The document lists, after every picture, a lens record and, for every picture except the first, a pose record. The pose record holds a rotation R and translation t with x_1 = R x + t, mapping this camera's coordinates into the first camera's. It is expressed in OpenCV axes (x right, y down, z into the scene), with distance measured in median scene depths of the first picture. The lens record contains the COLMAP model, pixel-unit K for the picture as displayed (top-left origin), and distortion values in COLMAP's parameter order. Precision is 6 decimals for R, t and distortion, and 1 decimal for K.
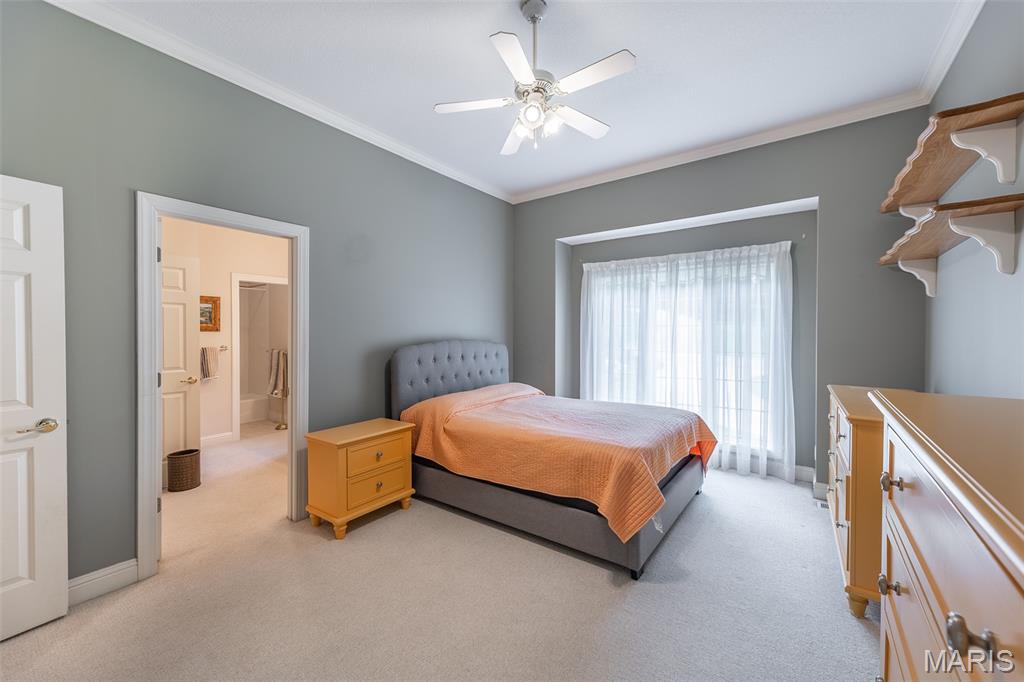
lens RADIAL K [[406.3, 0, 510.9], [0, 406.3, 335.6], [0, 0, 1]] dist [0.005772, -0.000025]
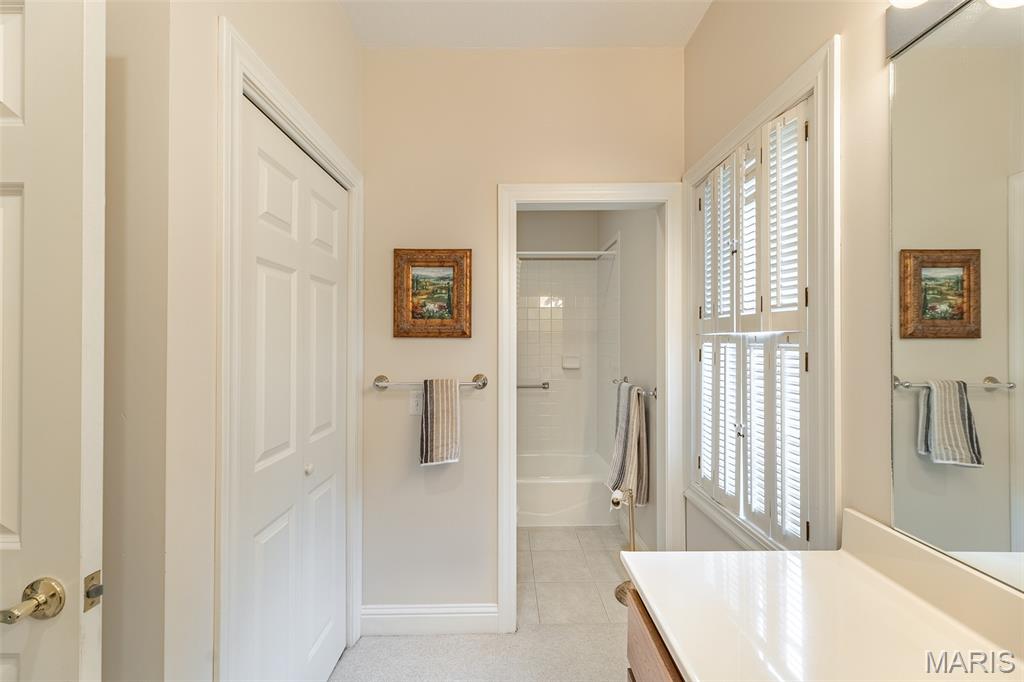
lens RADIAL K [[406.3, 0, 511.2], [0, 406.3, 339.9], [0, 0, 1]] dist [0.005772, -0.000025]
pose [[0.603070, -0.004877, -0.797673, -0.387942], [-0.005589, 0.999931, -0.010338, -0.004813], [0.797669, 0.010693, 0.603001, 0.808542]]
